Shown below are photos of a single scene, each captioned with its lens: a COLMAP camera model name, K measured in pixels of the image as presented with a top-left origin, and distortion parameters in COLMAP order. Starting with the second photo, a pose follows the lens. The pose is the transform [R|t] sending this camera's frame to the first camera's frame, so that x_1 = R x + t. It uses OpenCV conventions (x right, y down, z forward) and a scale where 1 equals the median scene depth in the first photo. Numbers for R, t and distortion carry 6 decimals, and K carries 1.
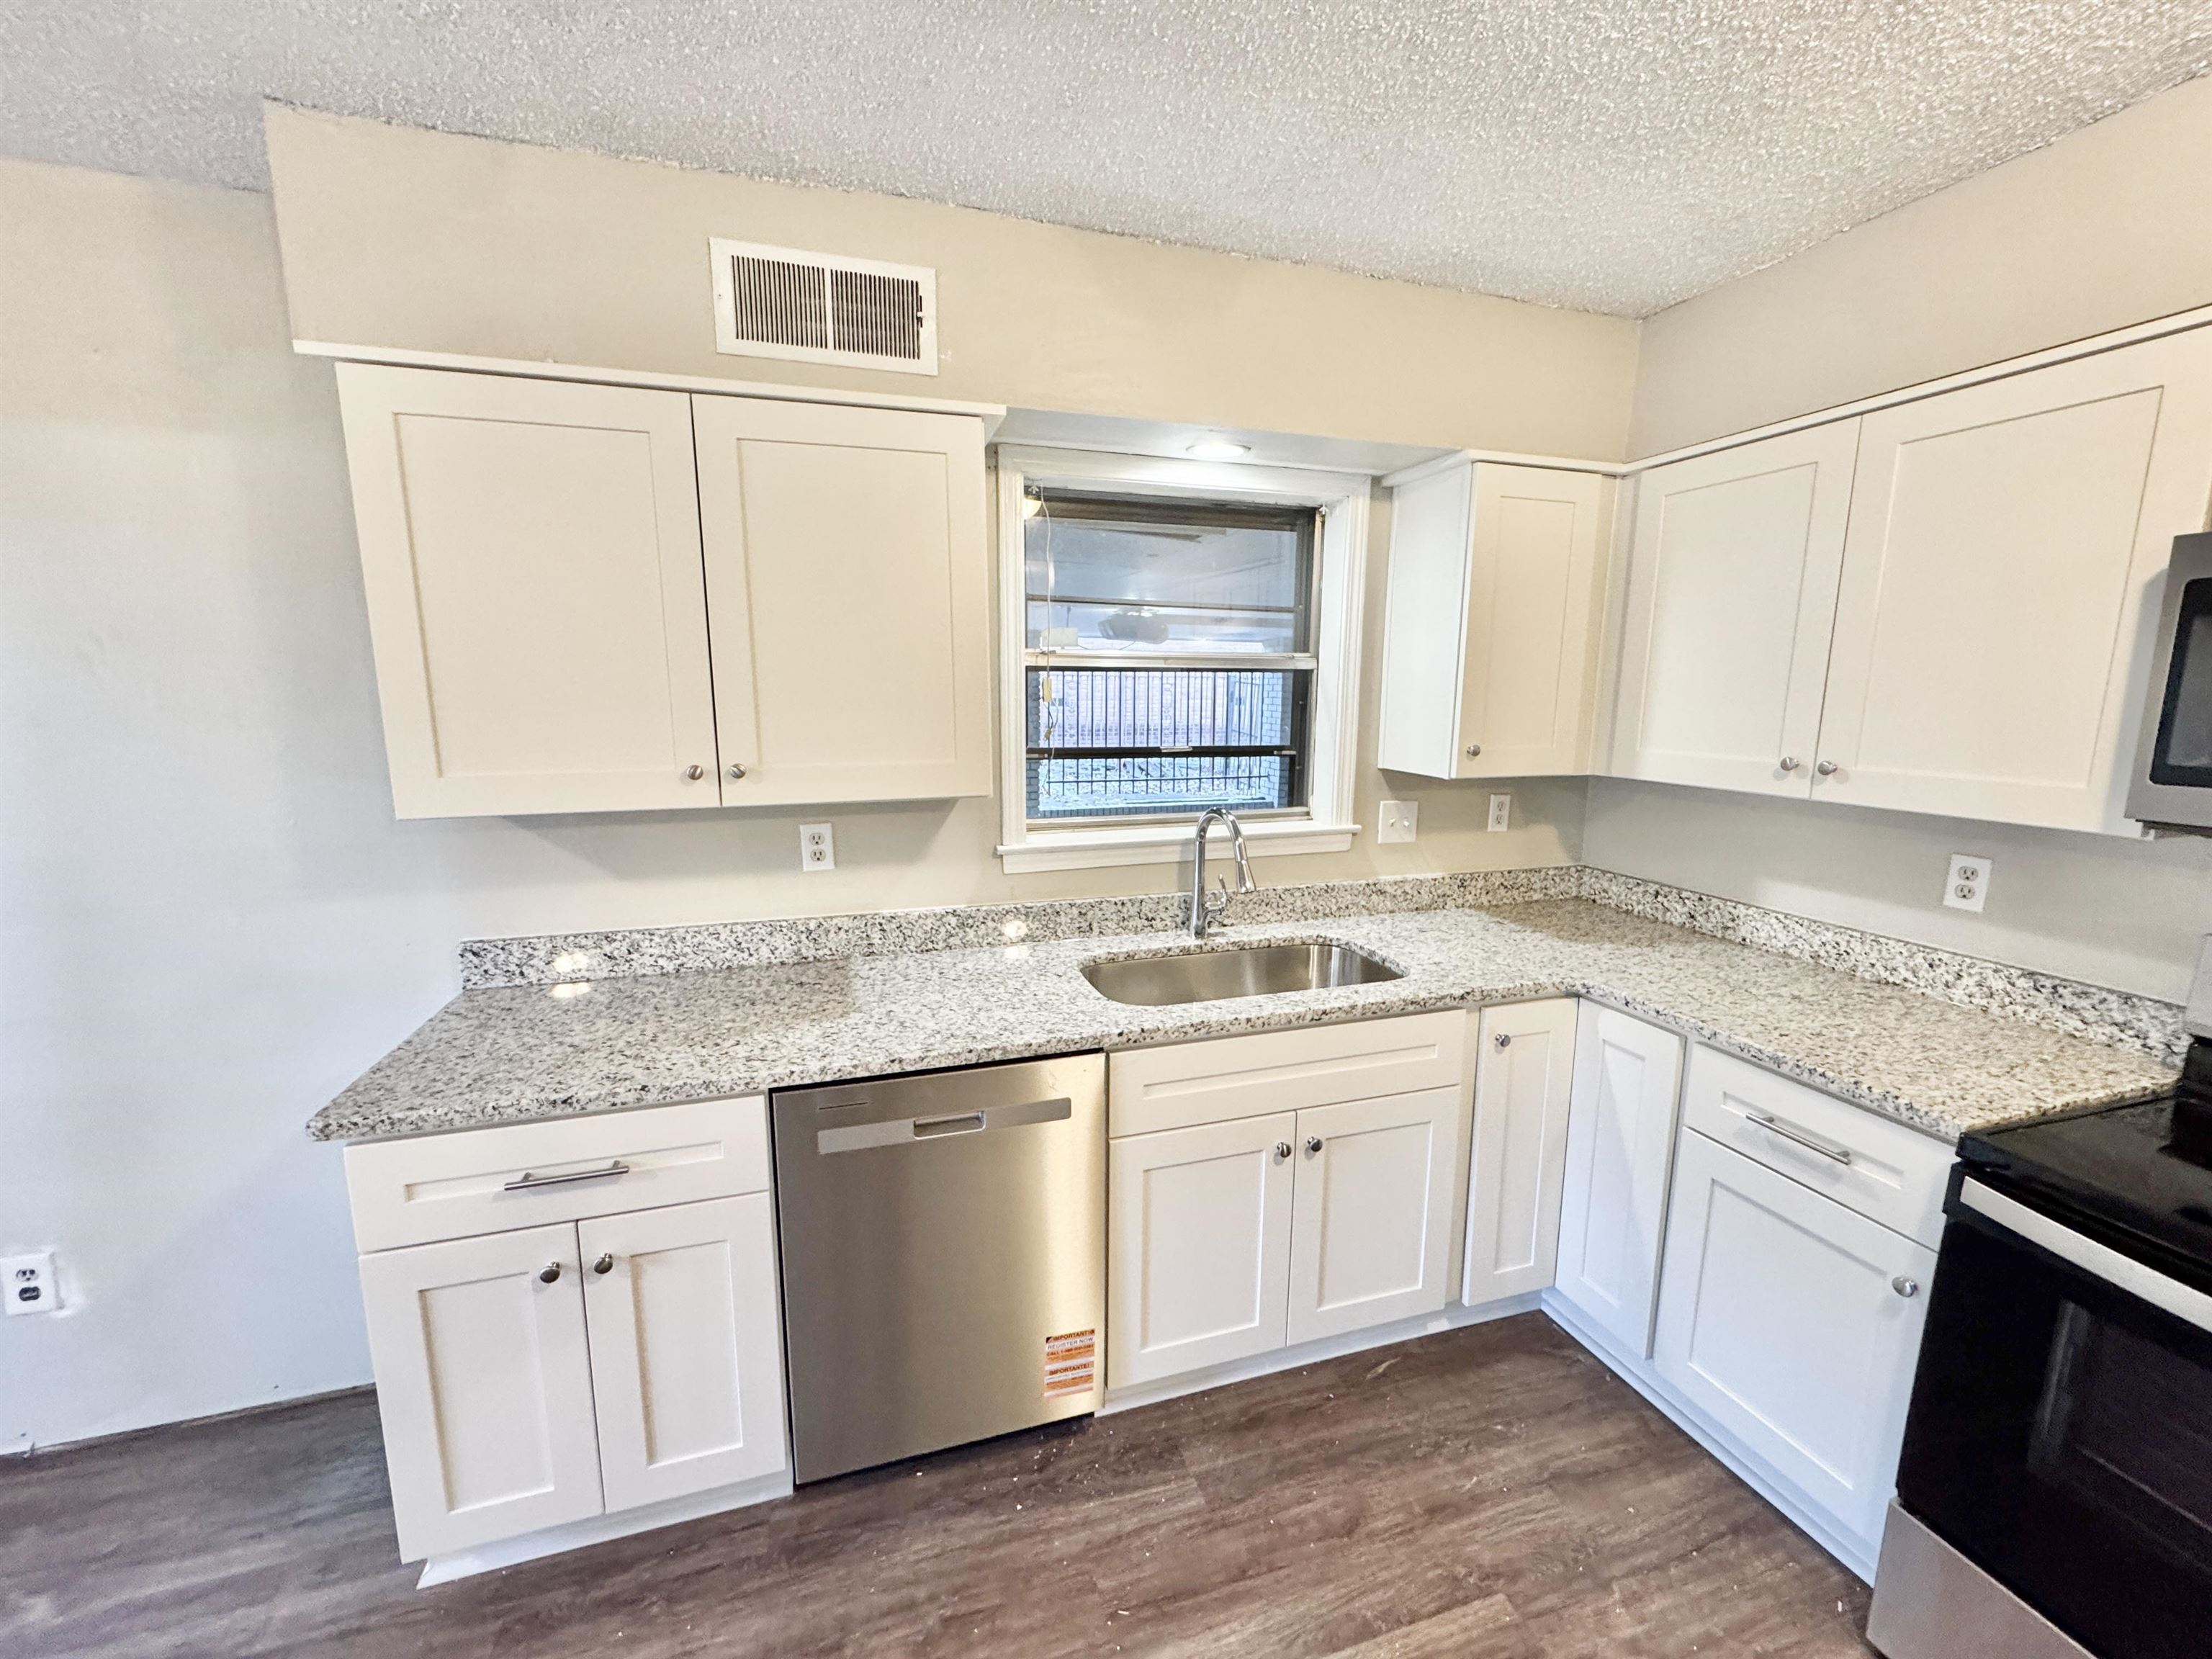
lens RADIAL K [[880.7, 0, 1110.6], [0, 880.7, 829.4], [0, 0, 1]] dist [-0.003840, 0.000388]
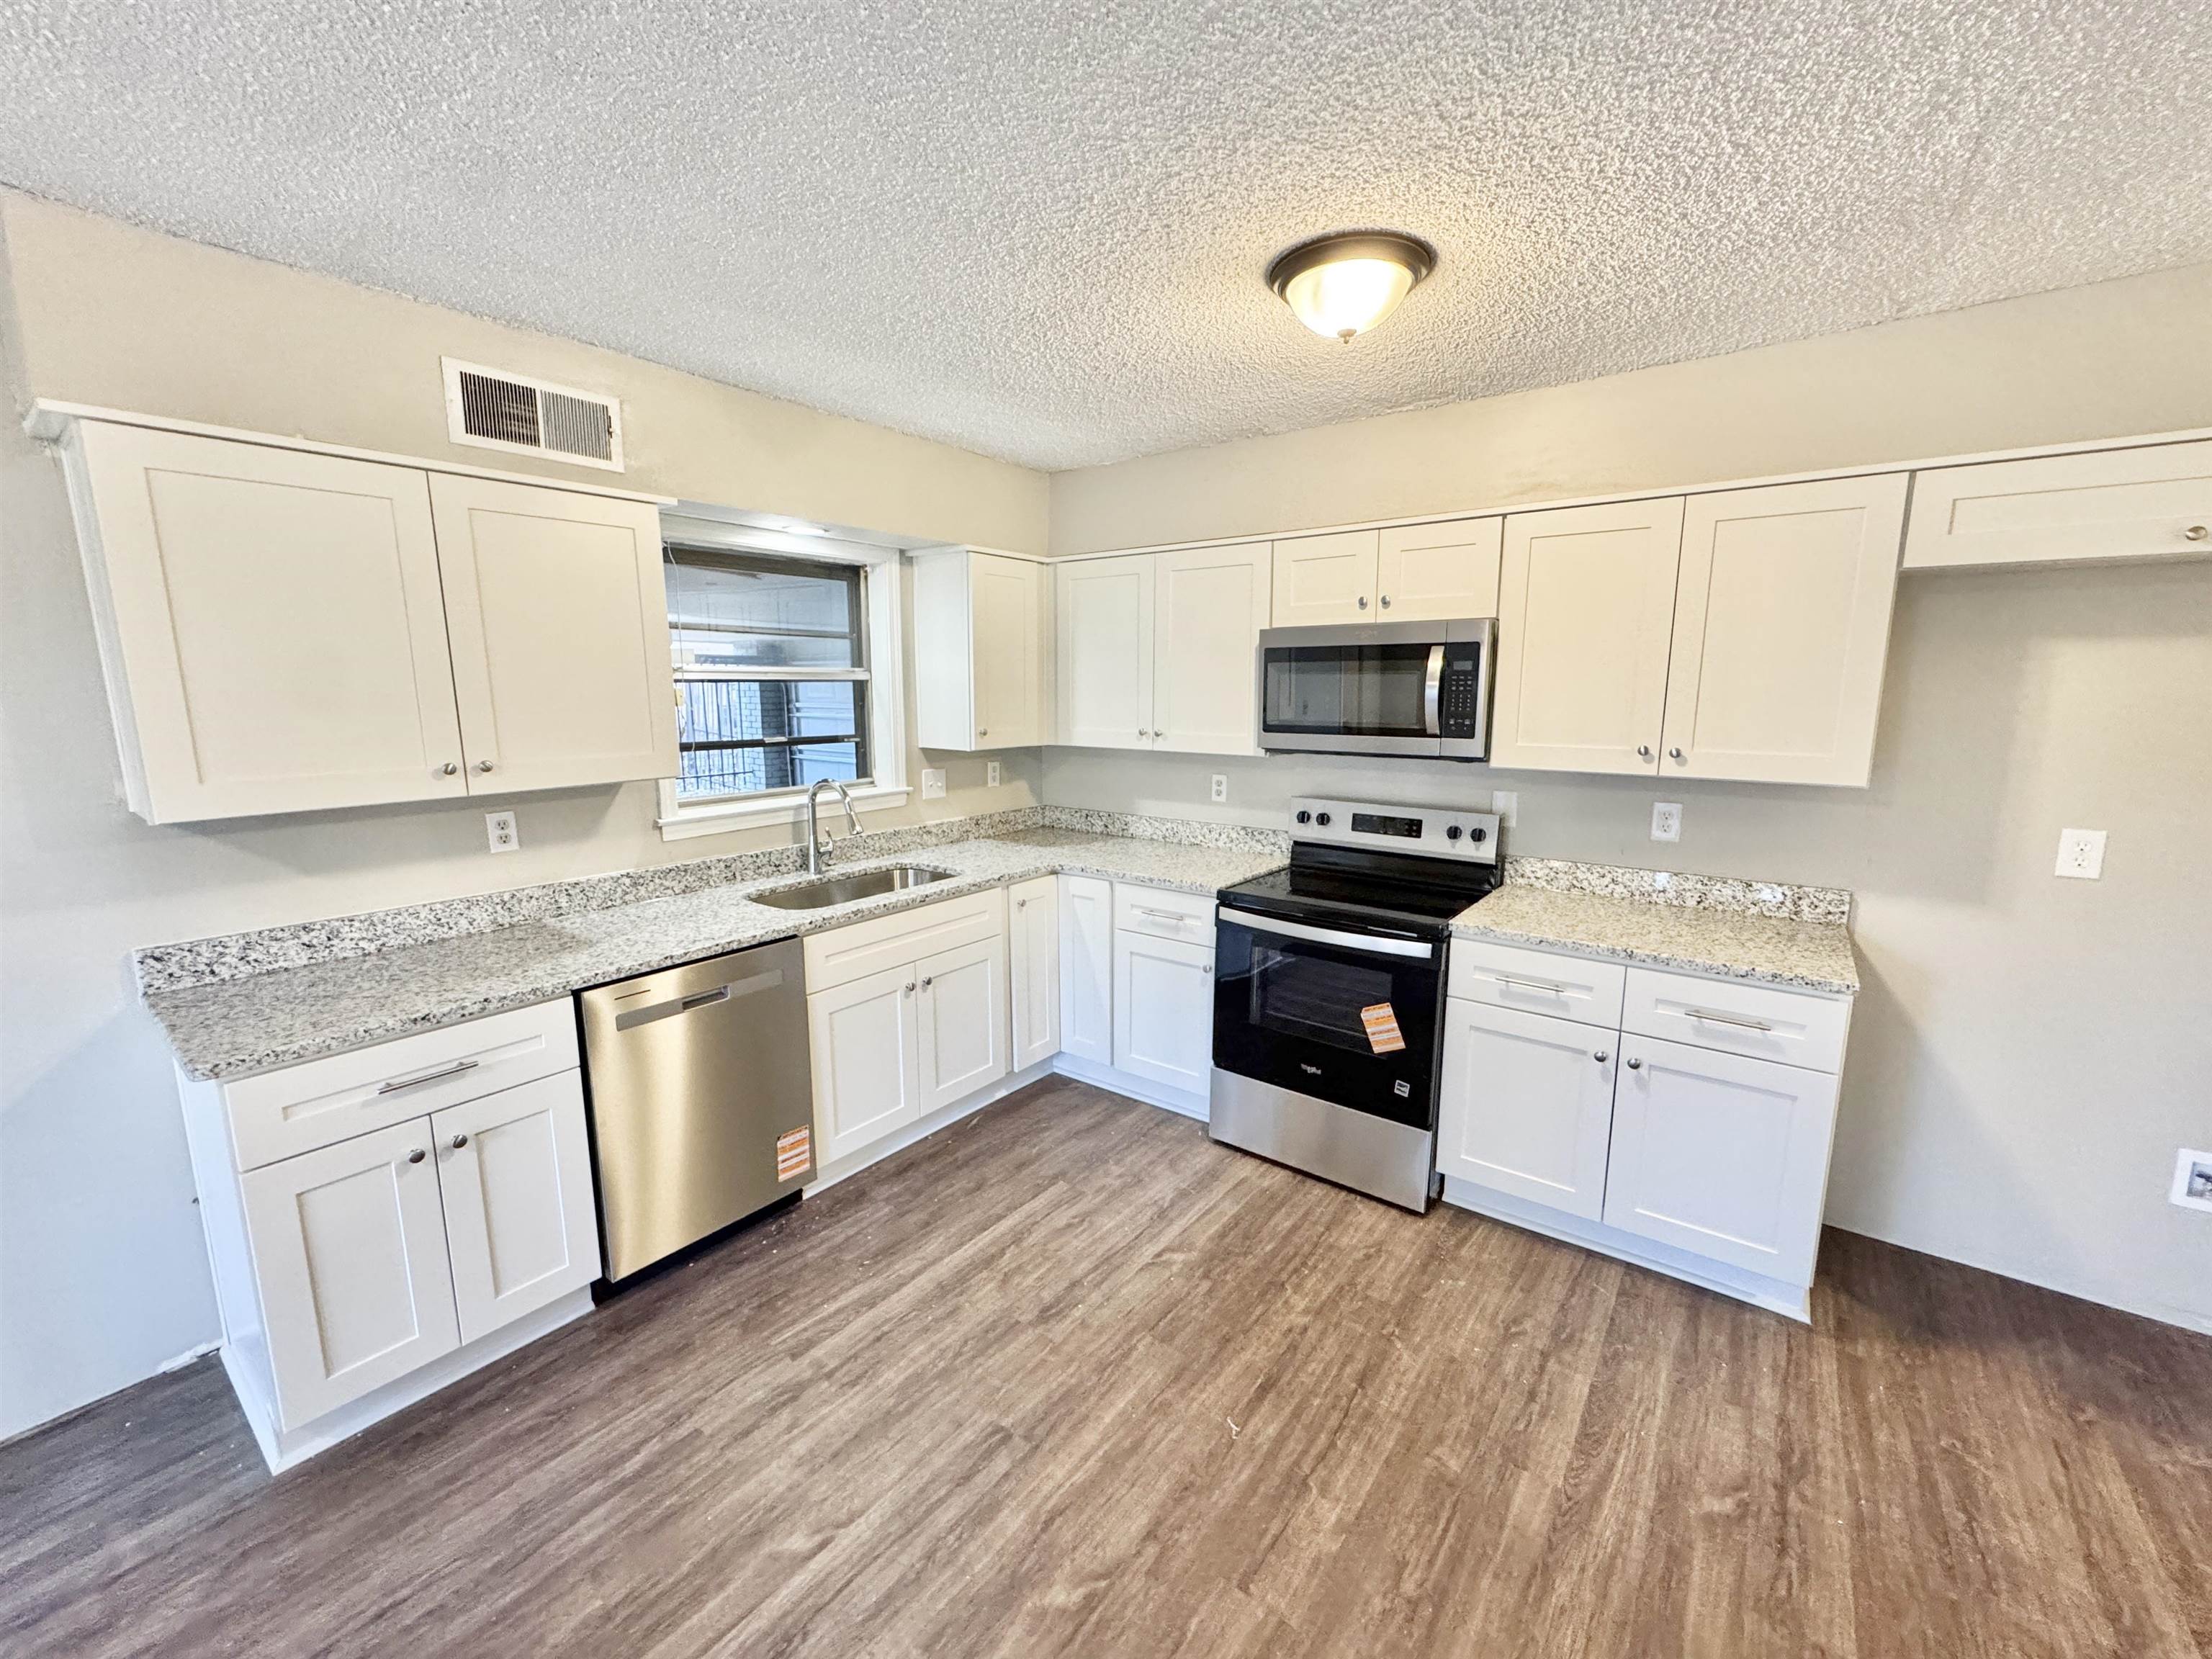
lens RADIAL K [[880.7, 0, 1110.6], [0, 880.7, 829.4], [0, 0, 1]] dist [-0.003840, 0.000388]
pose [[0.817149, -0.098679, 0.567917, -0.356026], [0.095869, 0.994782, 0.034909, 0.057484], [-0.568398, 0.025920, 0.822345, -0.480828]]
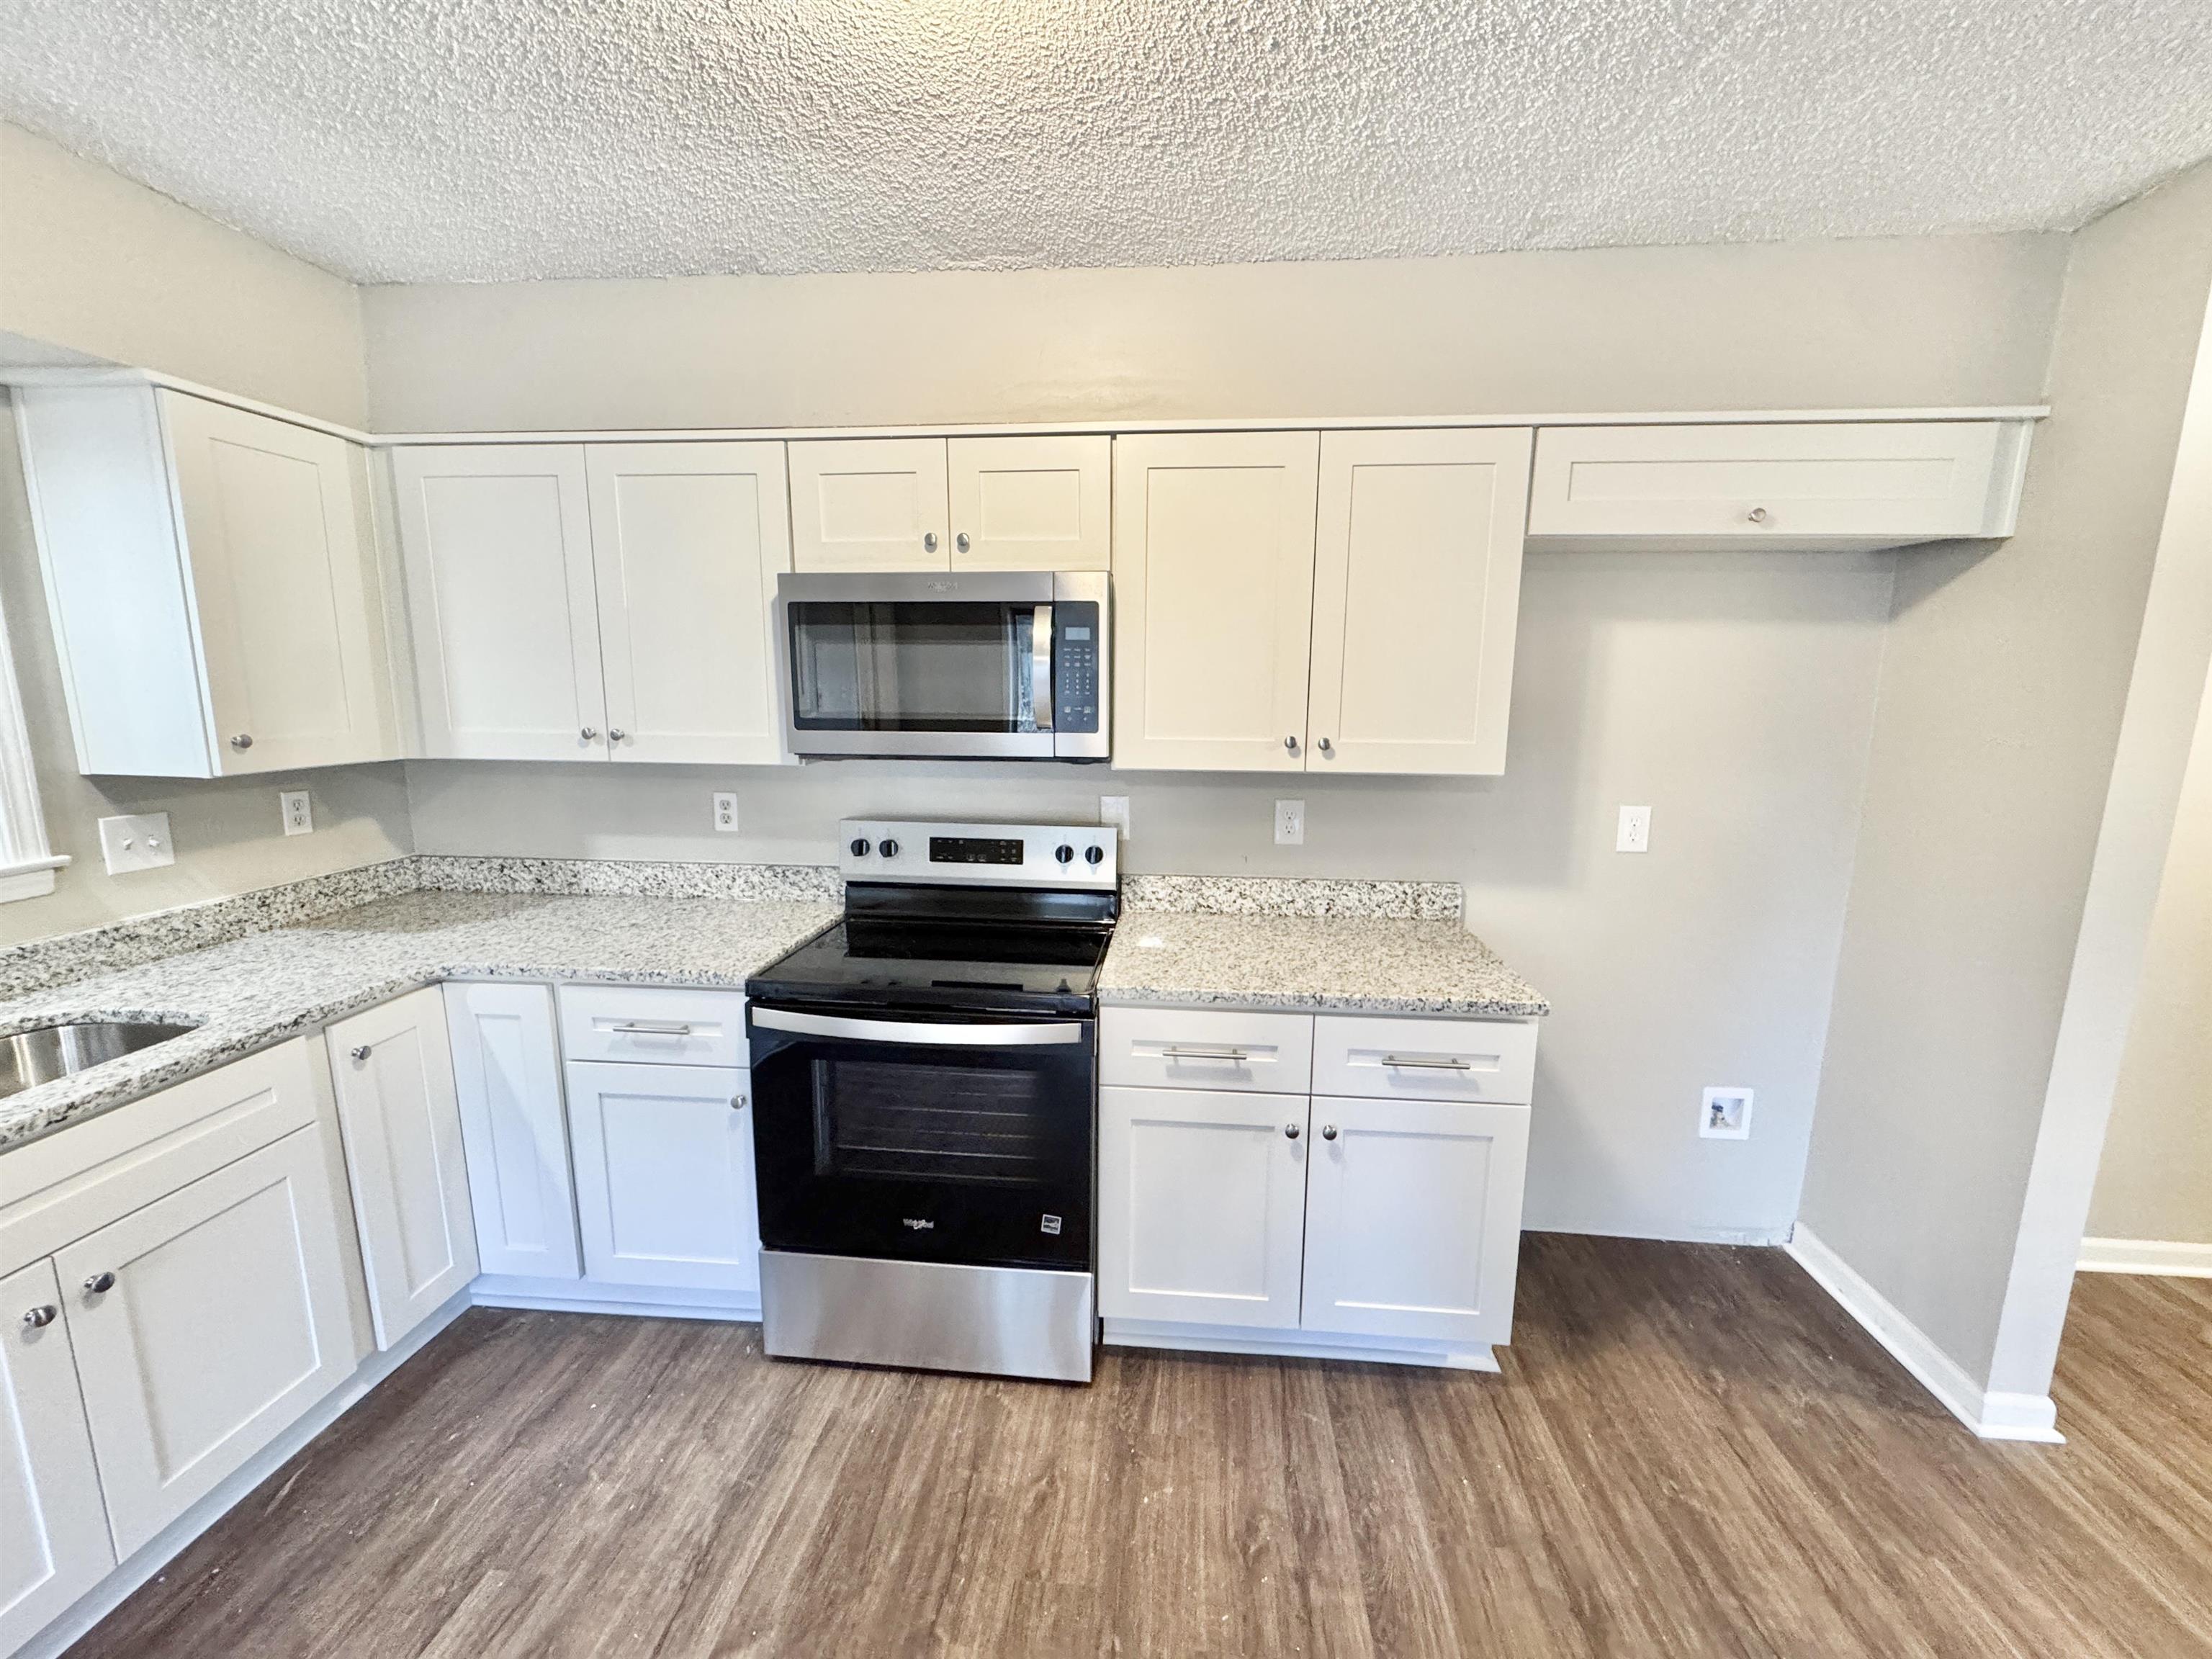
lens RADIAL K [[880.7, 0, 1110.6], [0, 880.7, 829.4], [0, 0, 1]] dist [-0.003840, 0.000388]
pose [[0.387795, -0.157099, 0.908259, -0.045183], [0.140102, 0.983966, 0.110375, 0.019104], [-0.911036, 0.084446, 0.403587, -0.097919]]
